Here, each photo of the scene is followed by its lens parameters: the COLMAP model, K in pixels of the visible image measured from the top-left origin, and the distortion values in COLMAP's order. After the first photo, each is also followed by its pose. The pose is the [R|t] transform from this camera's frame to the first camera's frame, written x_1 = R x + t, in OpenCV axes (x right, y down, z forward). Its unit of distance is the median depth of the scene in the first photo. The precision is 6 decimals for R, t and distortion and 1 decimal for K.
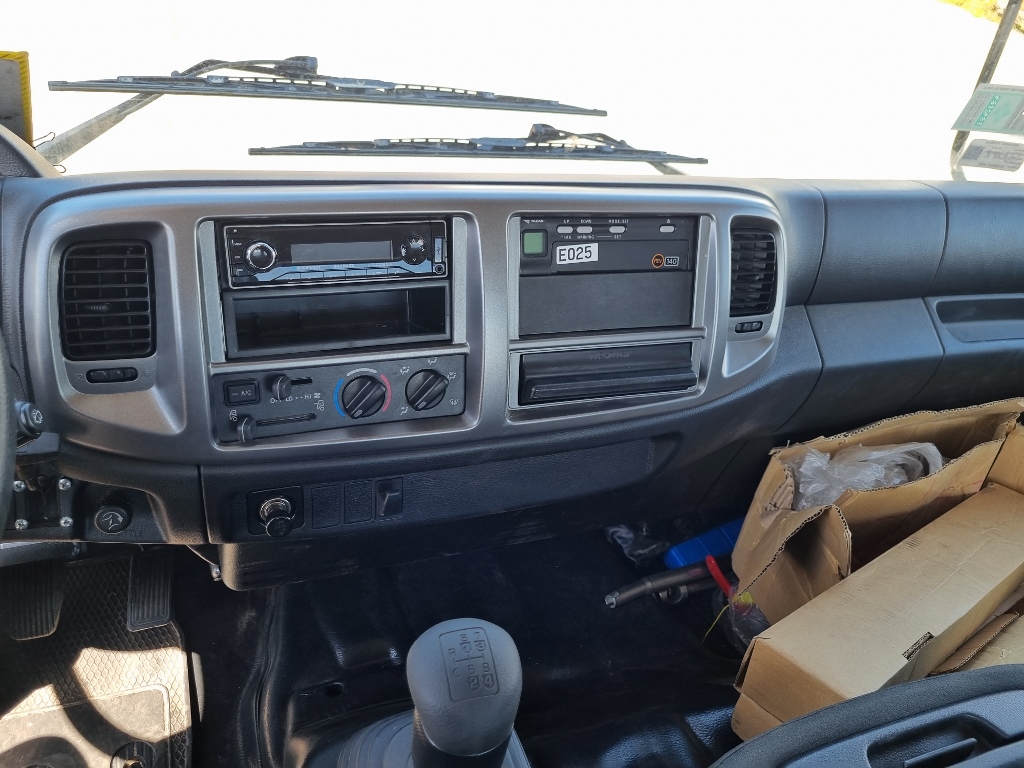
lens RADIAL K [[780.5, 0, 501.4], [0, 780.5, 391.7], [0, 0, 1]] dist [0.034055, -0.004443]
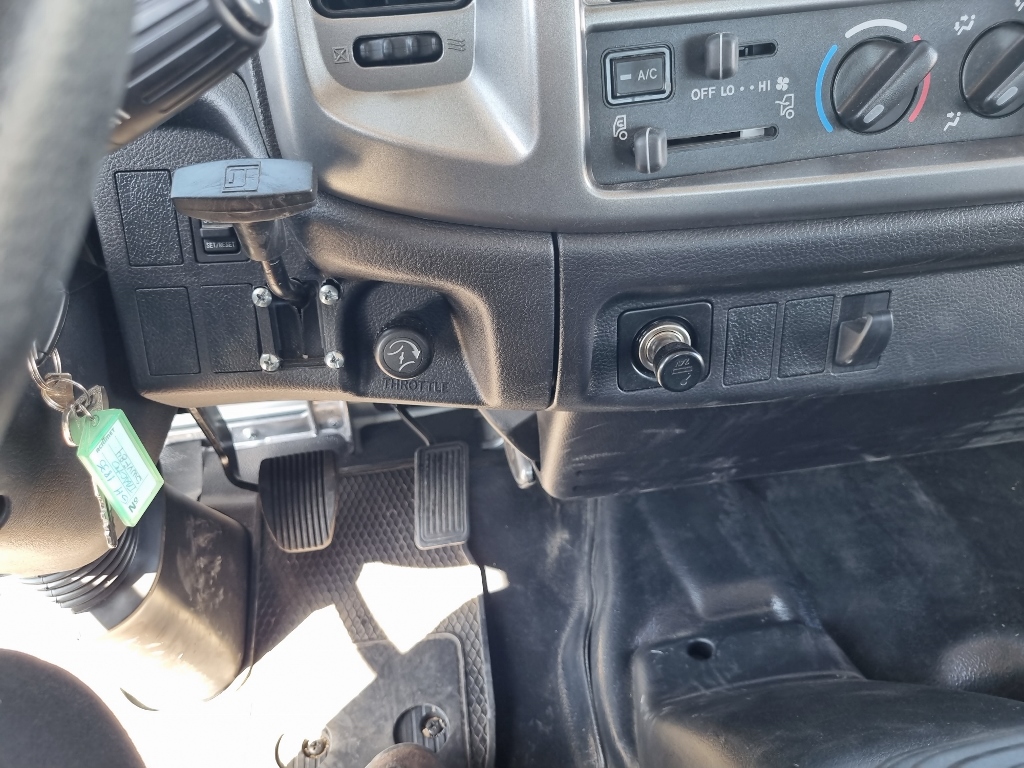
lens RADIAL K [[788.7, 0, 516.1], [0, 788.7, 406.8], [0, 0, 1]] dist [0.014869, -0.004644]
pose [[0.961284, 0.000227, -0.275561, -0.180822], [0.025325, 0.995695, 0.089165, 0.108178], [0.274395, -0.092692, 0.957139, 0.328421]]
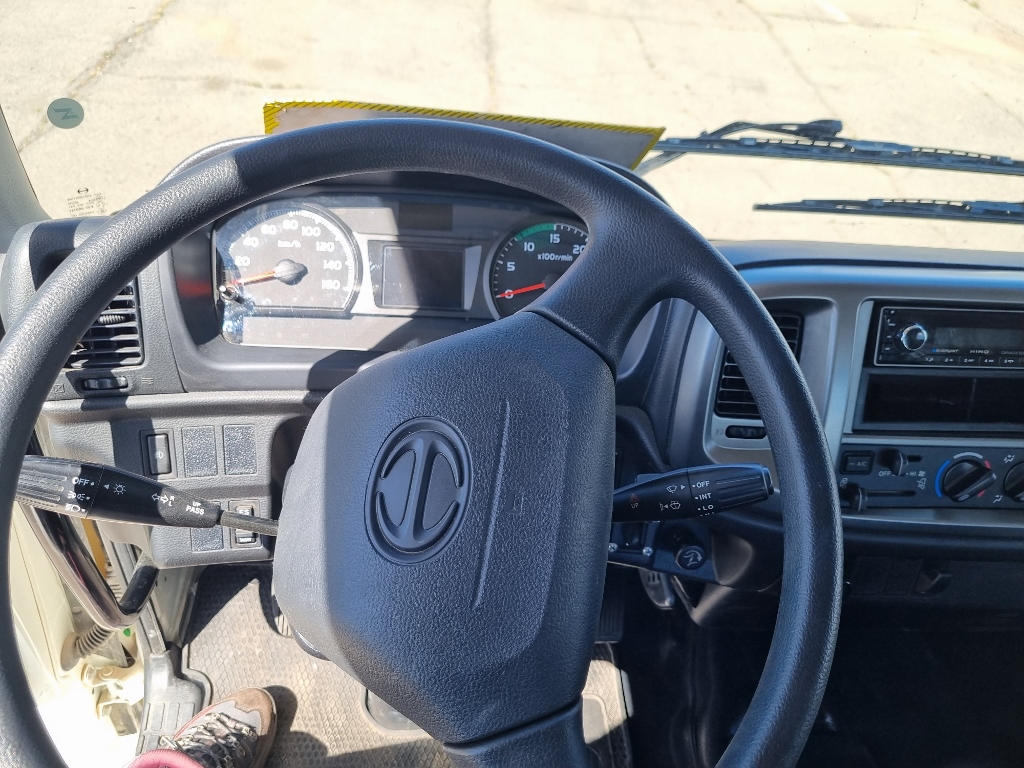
lens RADIAL K [[788.2, 0, 512.0], [0, 788.2, 384.0], [0, 0, 1]] dist [0.038461, -0.034690]
pose [[0.959990, 0.120957, -0.252562, -0.347549], [-0.127461, 0.991798, -0.009490, -0.023011], [0.249343, 0.041303, 0.967534, -0.088884]]
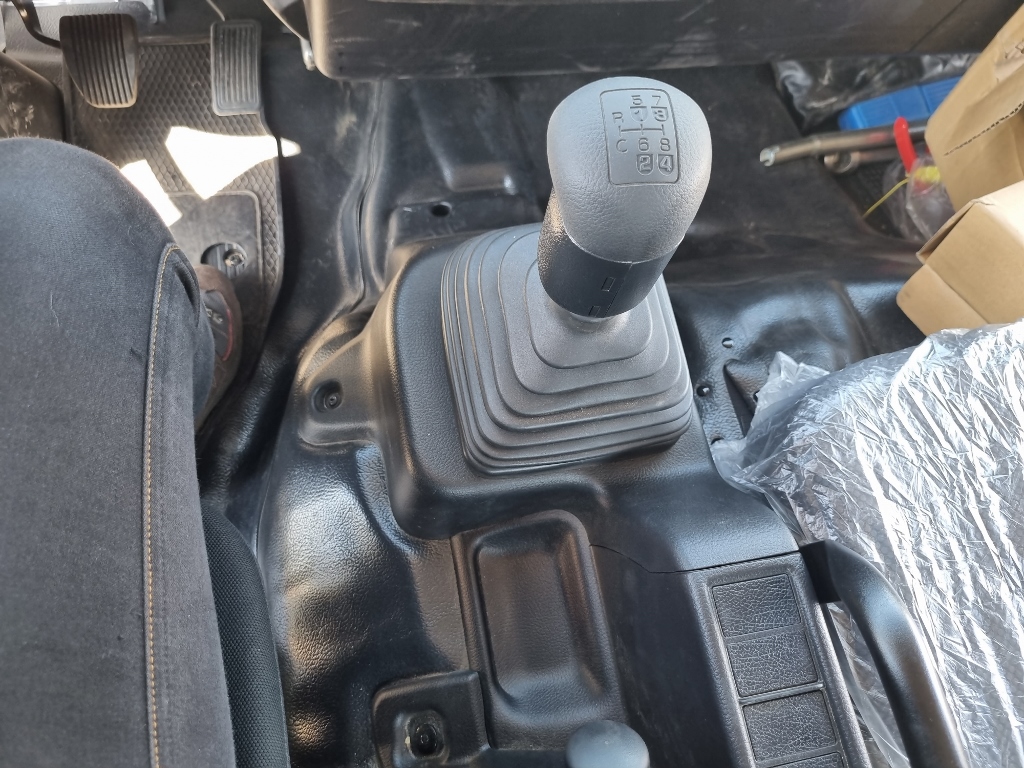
lens RADIAL K [[790.0, 0, 516.6], [0, 790.0, 365.3], [0, 0, 1]] dist [0.034988, -0.029008]
pose [[0.986515, 0.143084, -0.079462, -0.031167], [-0.088303, 0.874092, 0.477668, 0.097860], [0.137804, -0.464210, 0.874940, 0.143058]]
